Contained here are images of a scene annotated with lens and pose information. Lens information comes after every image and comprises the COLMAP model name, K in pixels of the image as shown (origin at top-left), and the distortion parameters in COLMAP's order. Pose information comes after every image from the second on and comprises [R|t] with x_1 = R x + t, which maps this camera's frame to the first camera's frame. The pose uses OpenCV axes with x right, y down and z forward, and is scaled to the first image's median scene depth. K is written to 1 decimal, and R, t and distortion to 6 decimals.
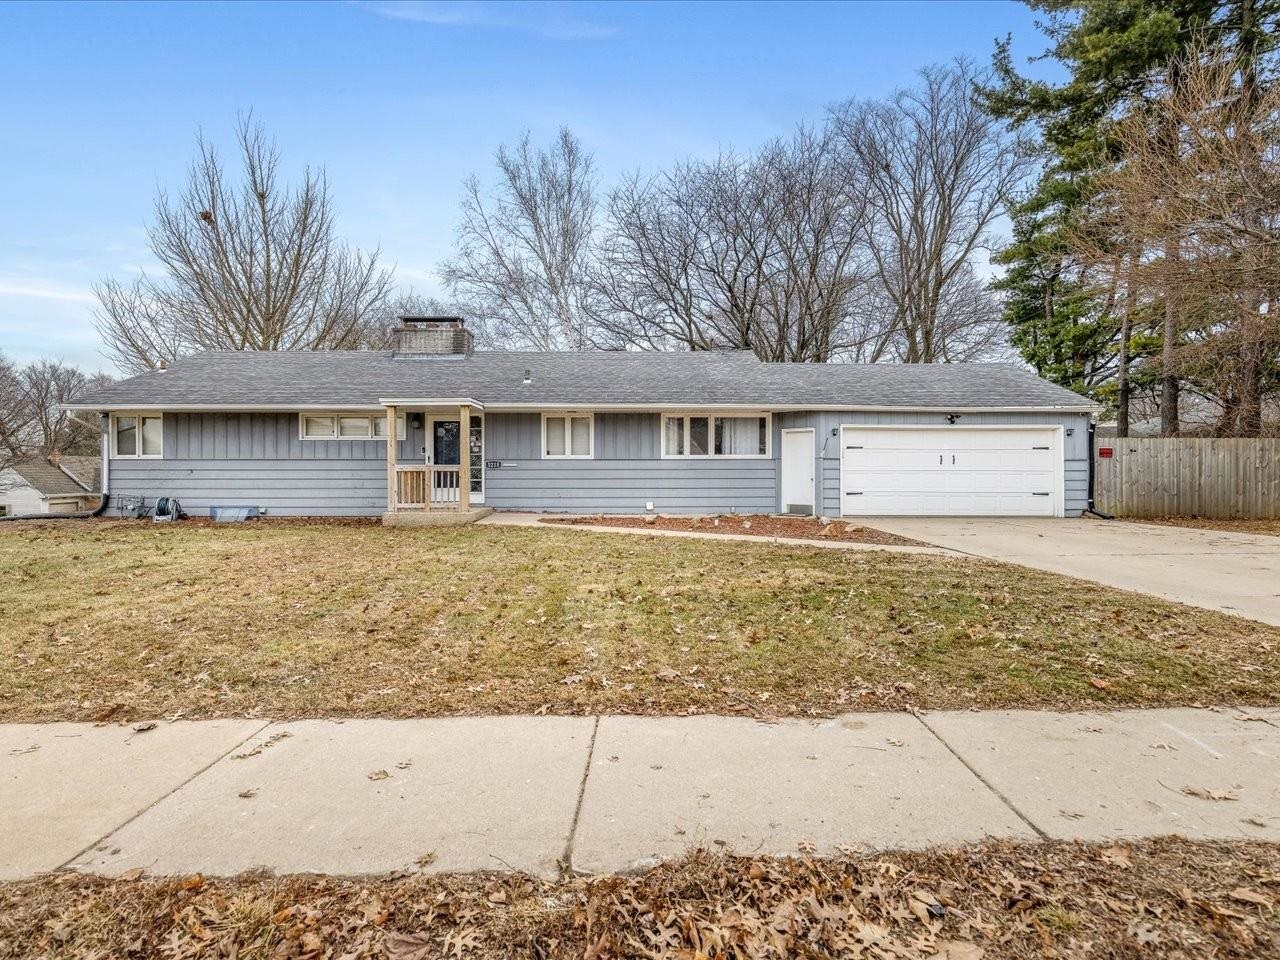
lens RADIAL K [[652.3, 0, 632.9], [0, 652.3, 480.2], [0, 0, 1]] dist [0.006353, -0.000792]
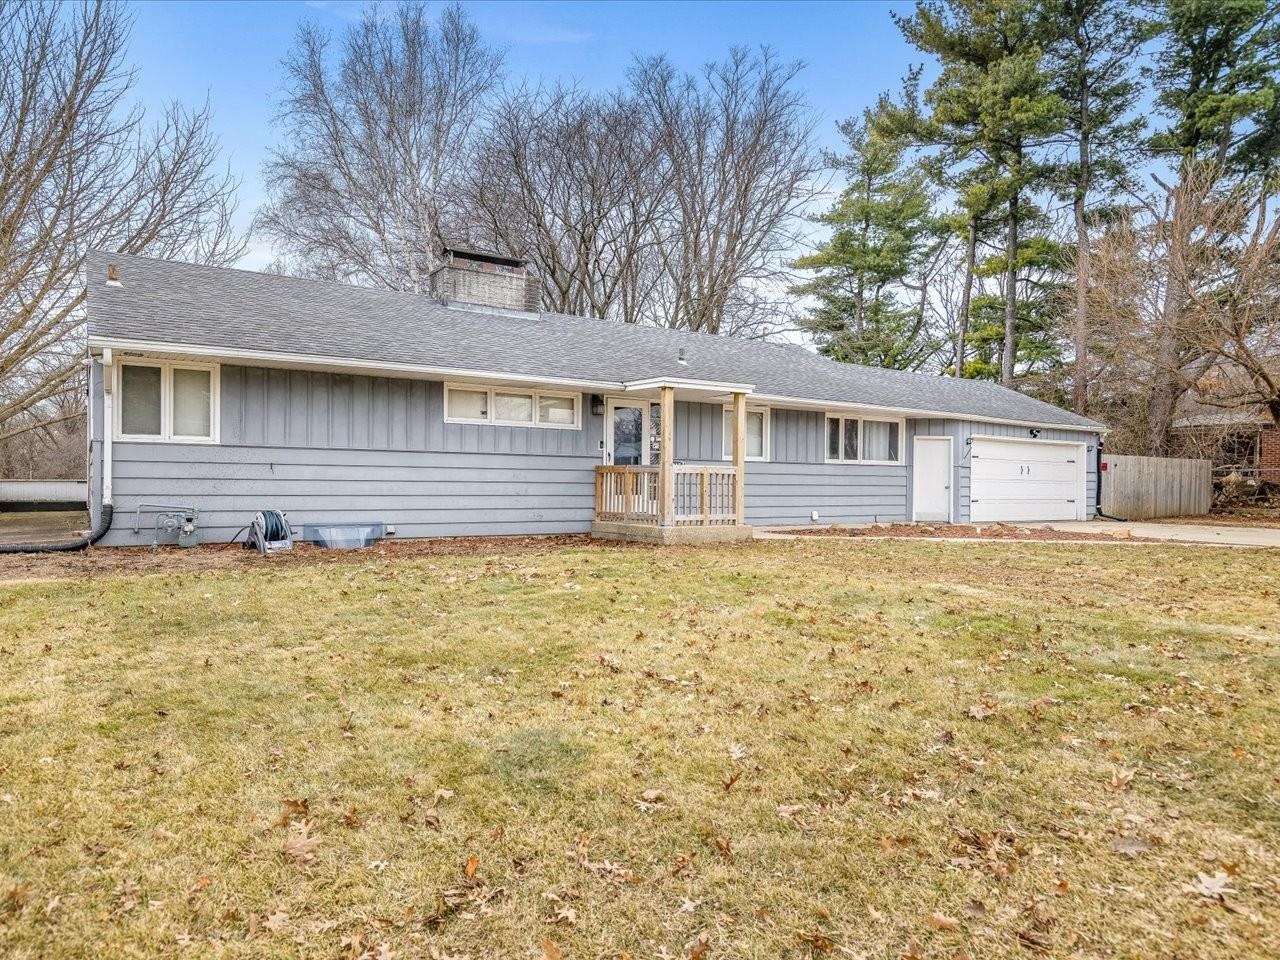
lens RADIAL K [[829.6, 0, 633.9], [0, 829.6, 480.2], [0, 0, 1]] dist [0.001261, -0.002175]
pose [[0.840845, 0.011226, 0.541159, -0.804305], [-0.010067, 0.999936, -0.005101, -0.000539], [-0.541182, -0.001159, 0.840905, 0.181258]]
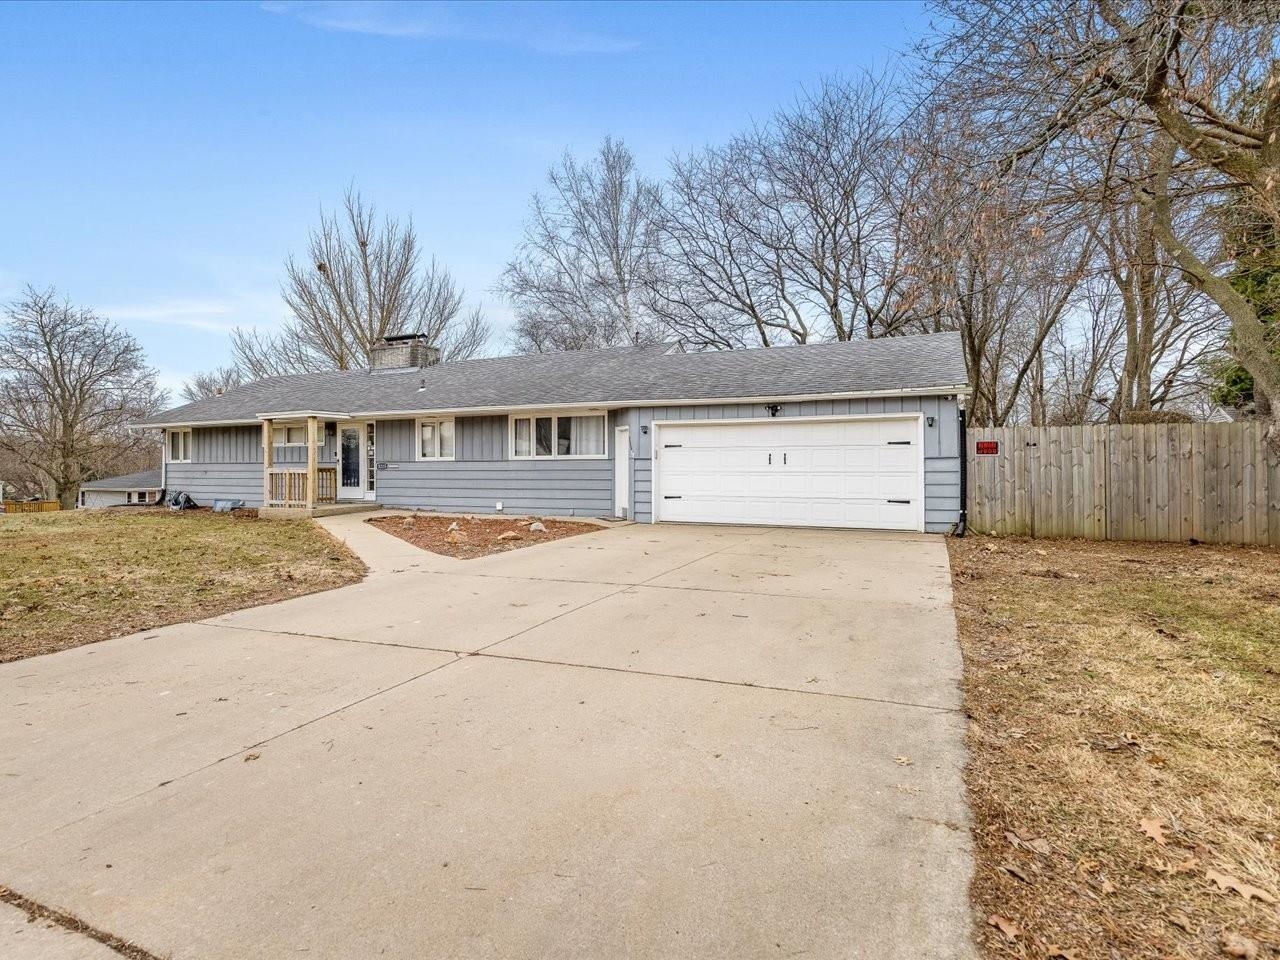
lens RADIAL K [[652.3, 0, 632.9], [0, 652.3, 480.2], [0, 0, 1]] dist [0.006353, -0.000792]
pose [[0.911850, 0.005026, -0.410492, 0.642387], [-0.000440, 0.999936, 0.011265, -0.012933], [0.410523, -0.010091, 0.911795, 0.154703]]
